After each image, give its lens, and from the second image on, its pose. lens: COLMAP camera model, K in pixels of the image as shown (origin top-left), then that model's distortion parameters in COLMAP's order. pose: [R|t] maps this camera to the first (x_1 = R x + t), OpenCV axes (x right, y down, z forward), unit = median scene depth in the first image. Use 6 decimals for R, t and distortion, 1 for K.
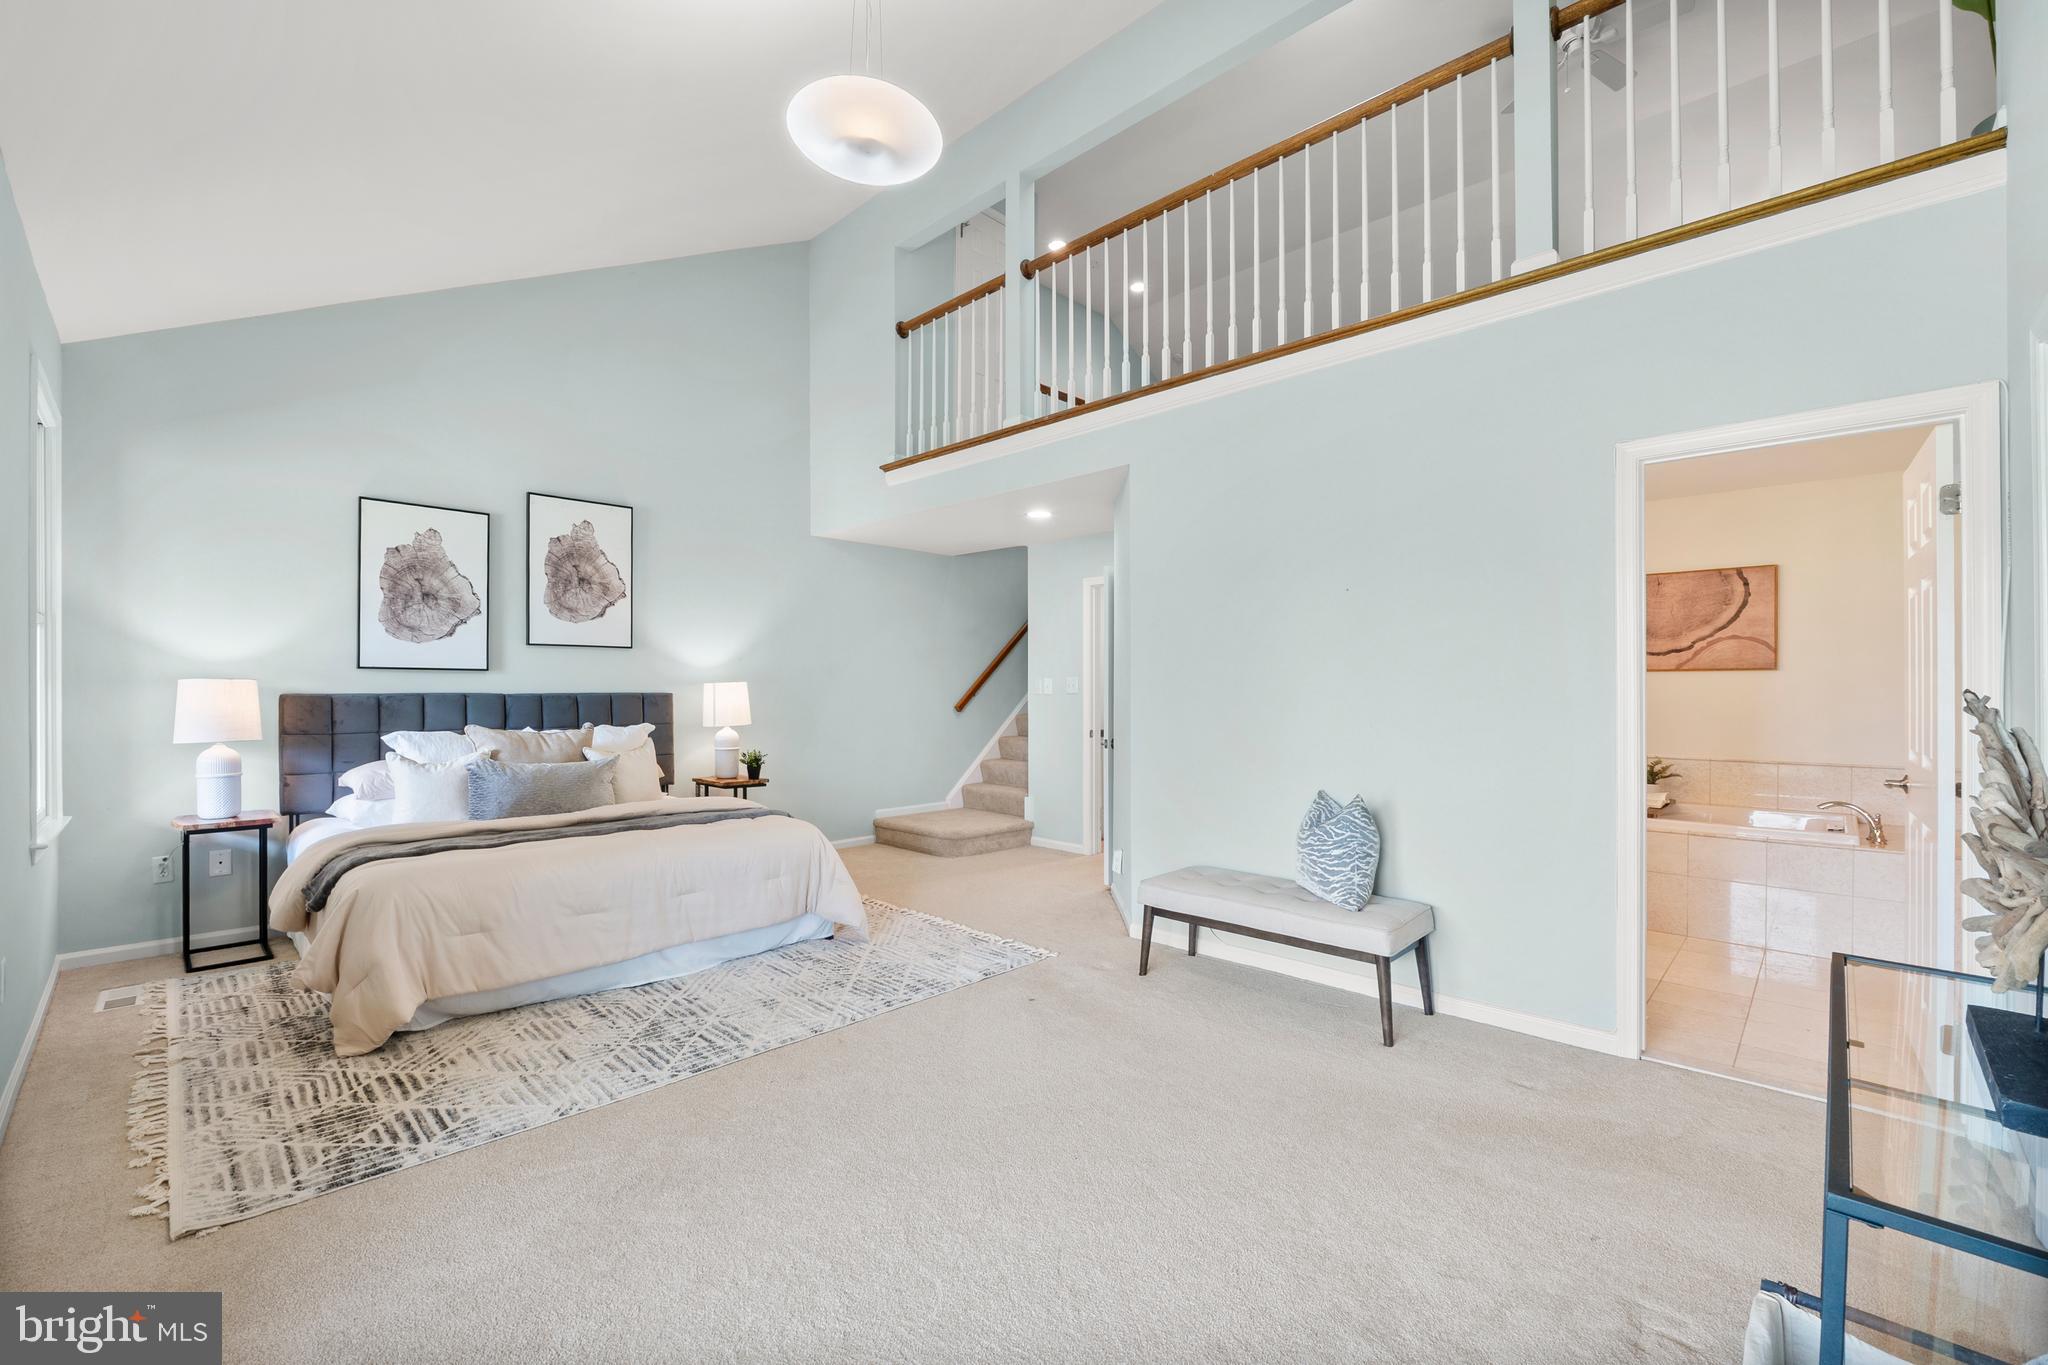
lens RADIAL K [[847.7, 0, 1028.2], [0, 847.7, 692.6], [0, 0, 1]] dist [-0.013673, 0.001426]
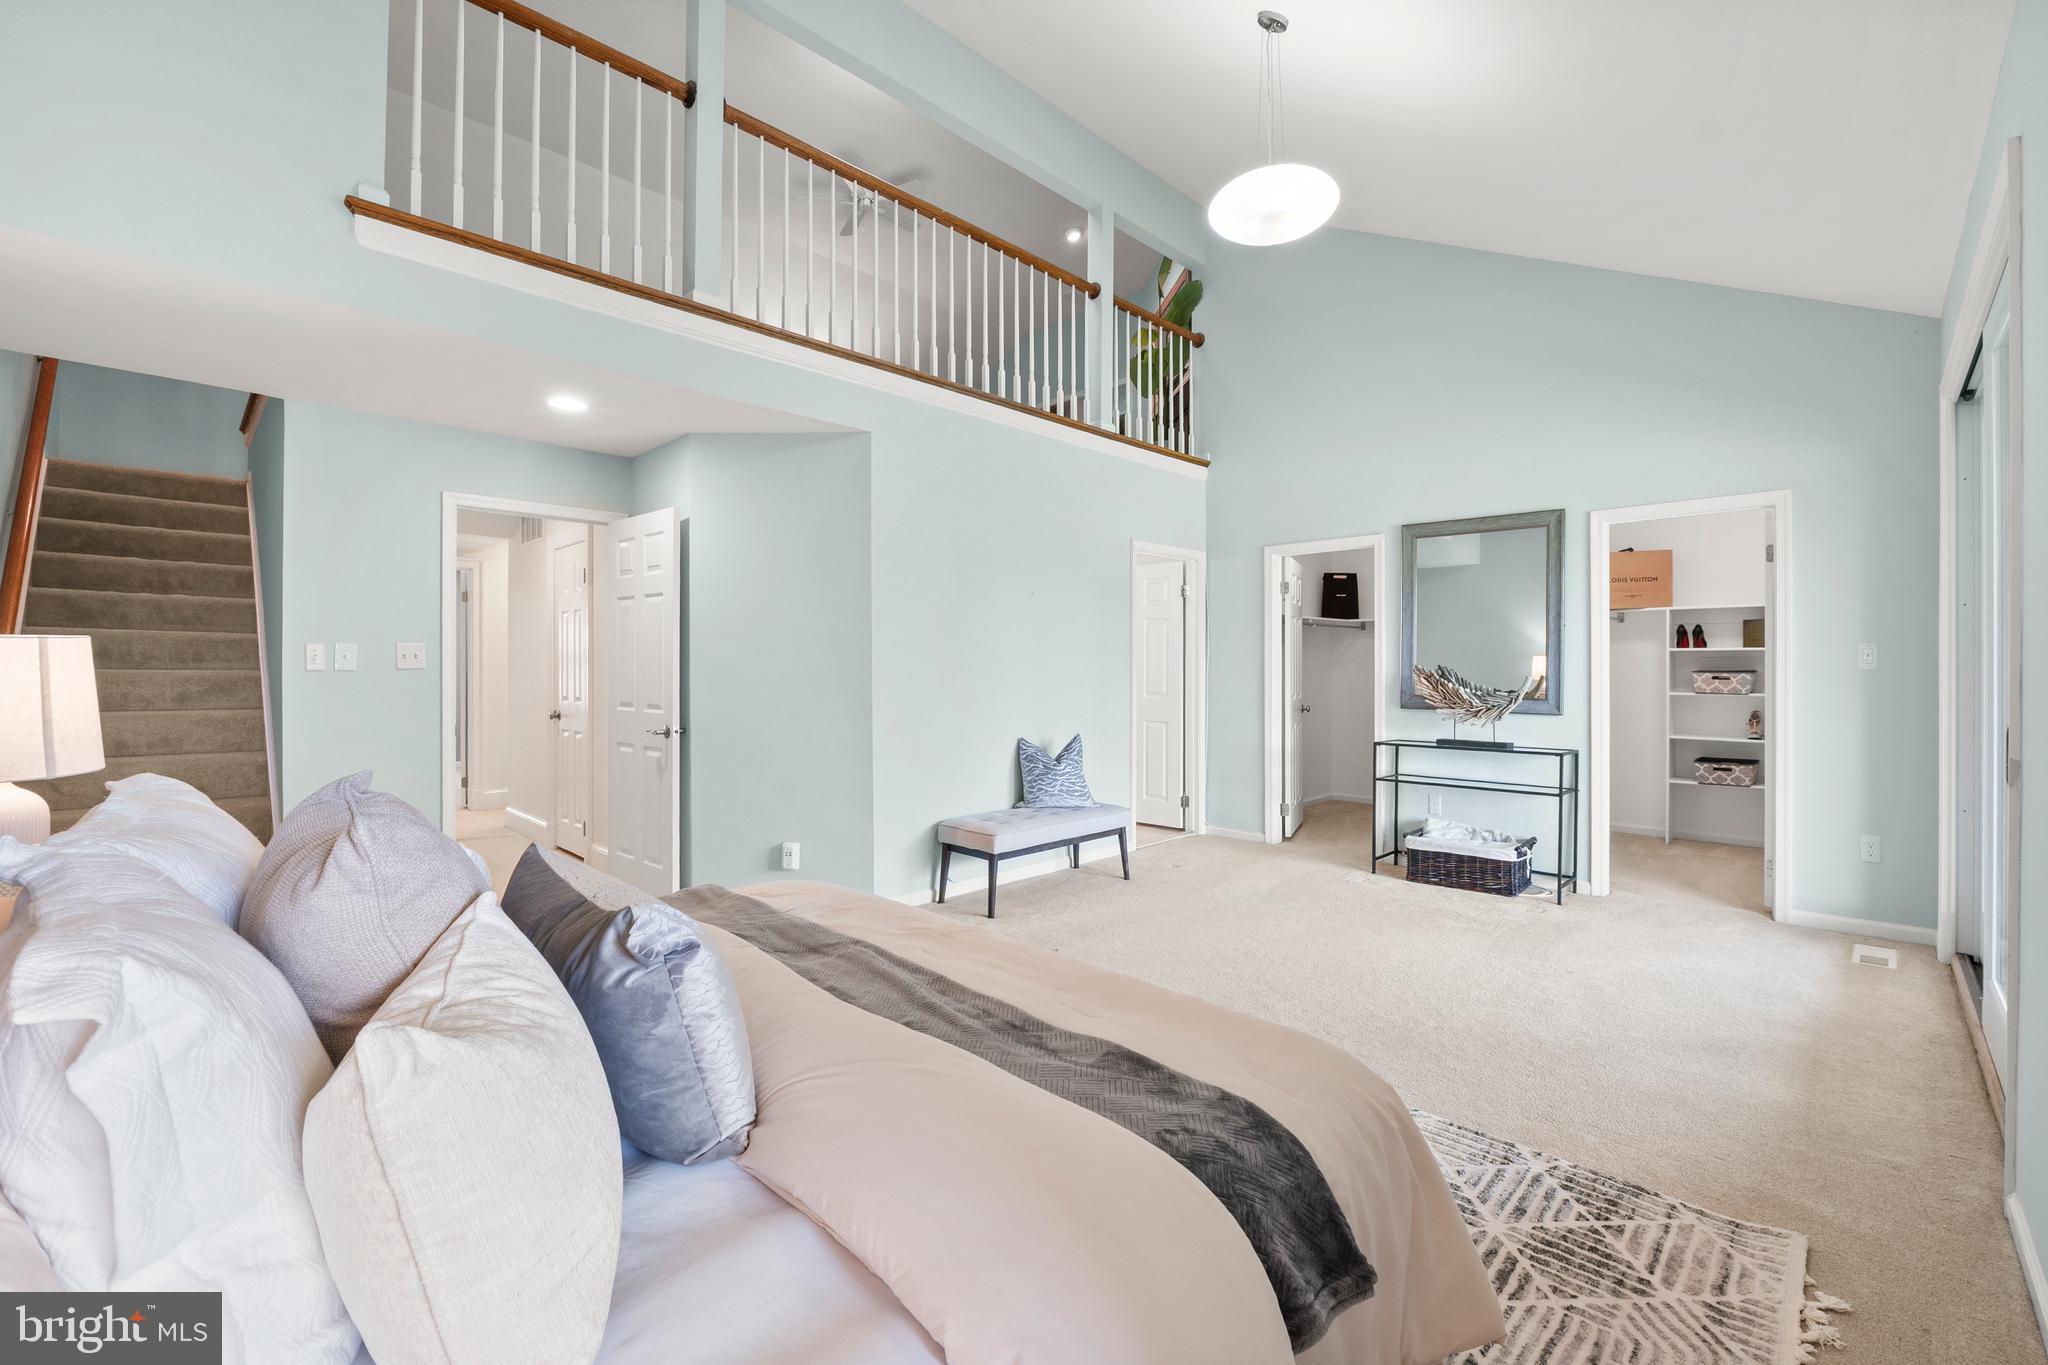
lens RADIAL K [[847.7, 0, 1036.7], [0, 847.7, 670.0], [0, 0, 1]] dist [-0.013673, 0.001426]
pose [[0.007104, -0.004596, 0.999964, -0.895813], [0.002673, 0.999986, 0.004577, -0.000726], [-0.999971, 0.002641, 0.007116, 0.844572]]
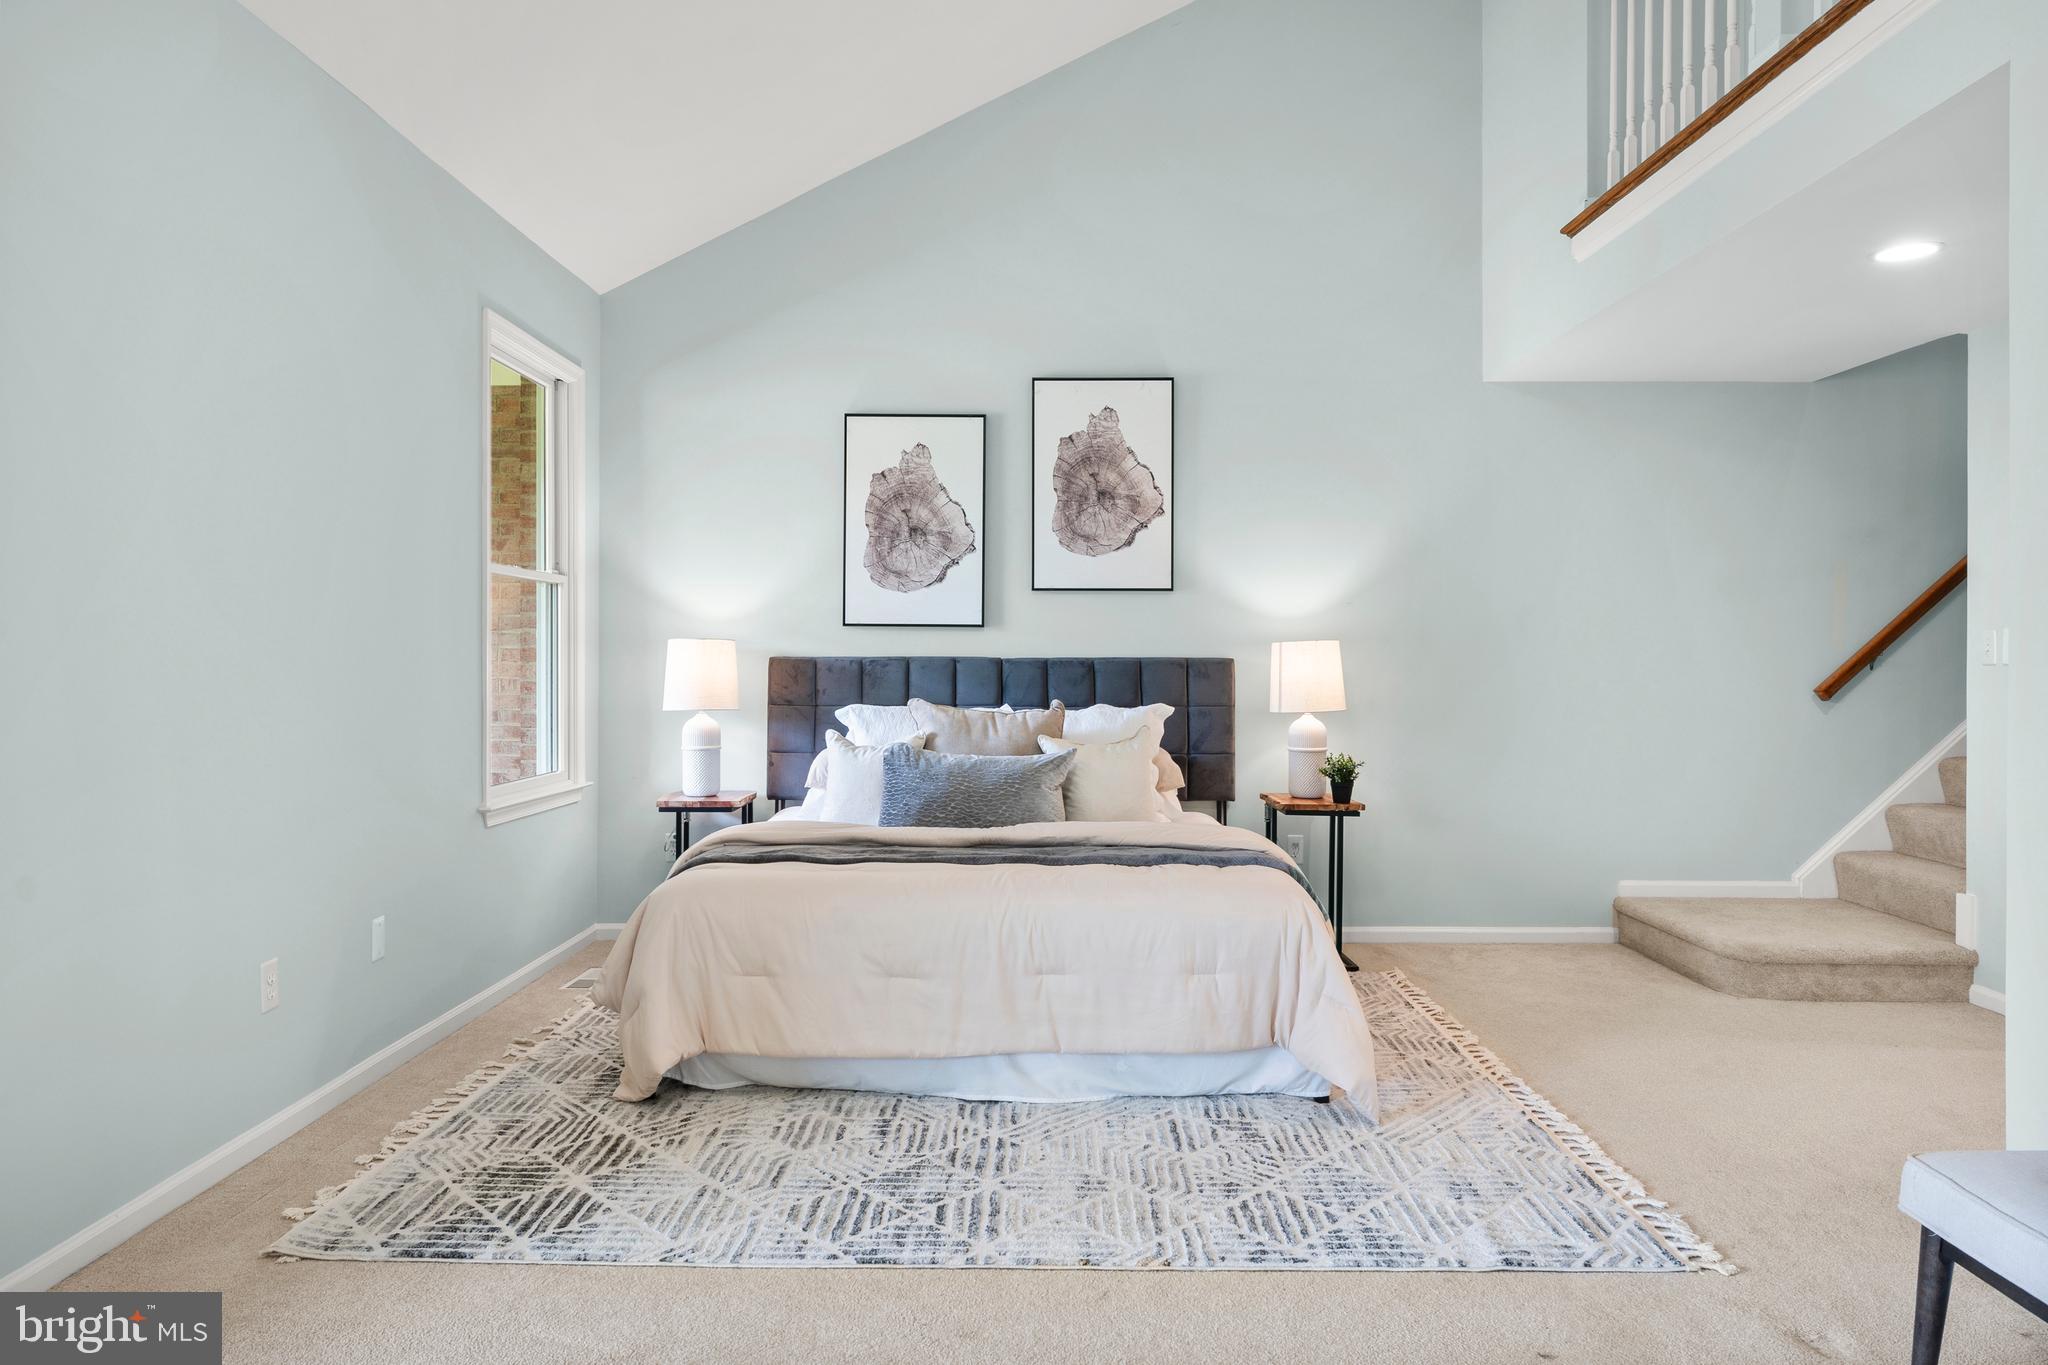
lens RADIAL K [[1290.8, 0, 1035.6], [0, 1290.8, 668.9], [0, 0, 1]] dist [-0.007237, 0.001337]
pose [[0.692622, 0.008063, -0.721256, 0.247378], [-0.005841, 0.999967, 0.005569, 0.005173], [0.721278, 0.000356, 0.692646, 0.290006]]
